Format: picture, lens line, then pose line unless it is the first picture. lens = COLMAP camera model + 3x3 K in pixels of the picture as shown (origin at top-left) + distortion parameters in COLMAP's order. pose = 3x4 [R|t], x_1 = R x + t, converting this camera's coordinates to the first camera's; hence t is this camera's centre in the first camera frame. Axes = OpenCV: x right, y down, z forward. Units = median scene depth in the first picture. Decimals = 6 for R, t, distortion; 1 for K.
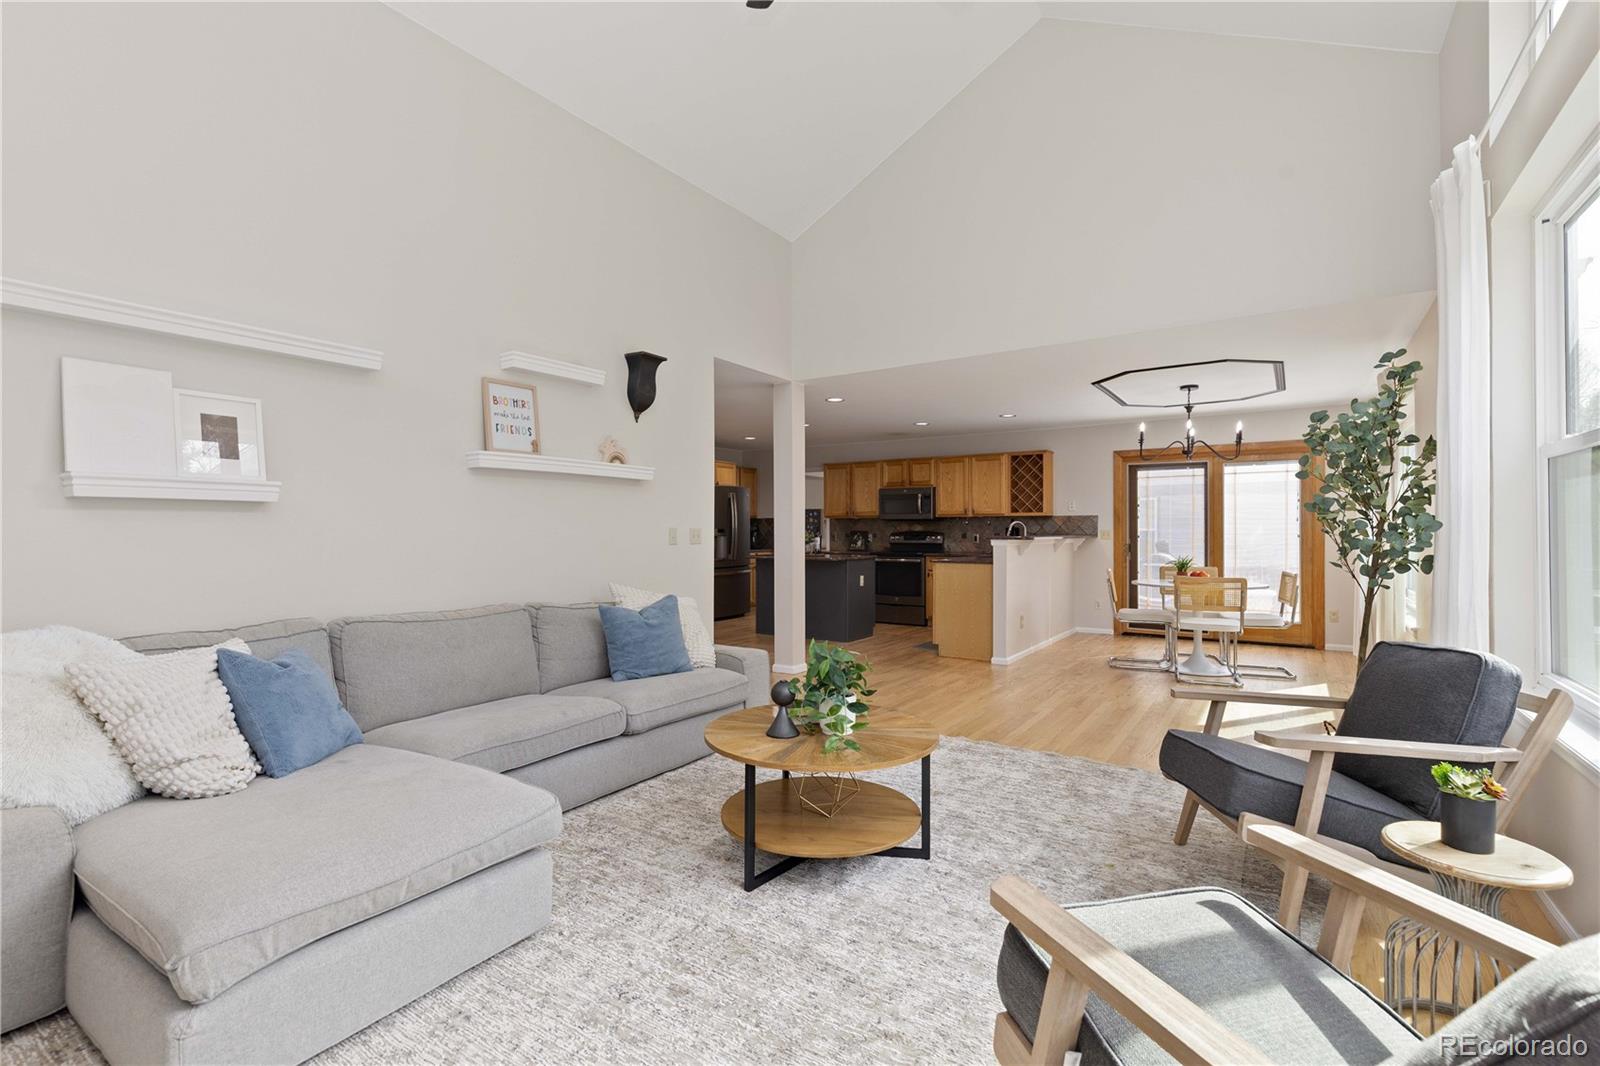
lens RADIAL K [[720.1, 0, 794.1], [0, 720.1, 533.0], [0, 0, 1]] dist [0.010455, -0.000305]
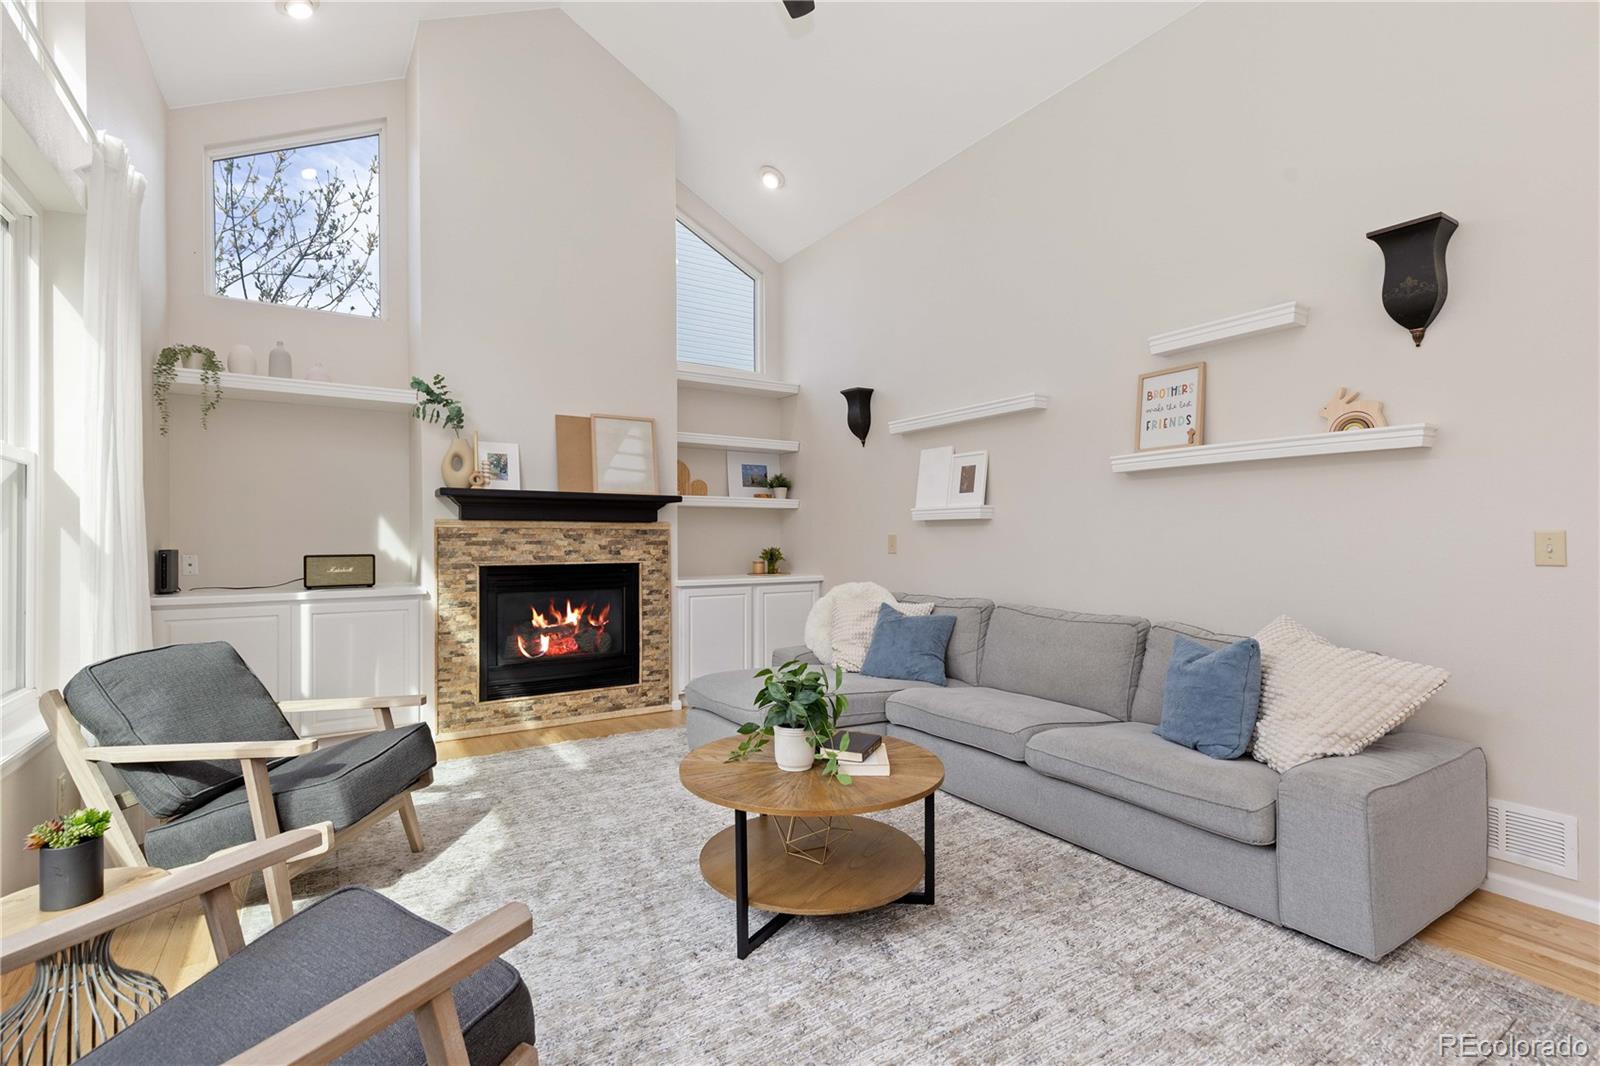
lens RADIAL K [[720.1, 0, 794.1], [0, 720.1, 533.0], [0, 0, 1]] dist [0.010455, -0.000305]
pose [[-0.389340, -0.006137, -0.921074, 0.616504], [-0.003277, 0.999981, -0.005278, -0.002470], [0.921088, 0.000963, -0.389353, 0.948038]]
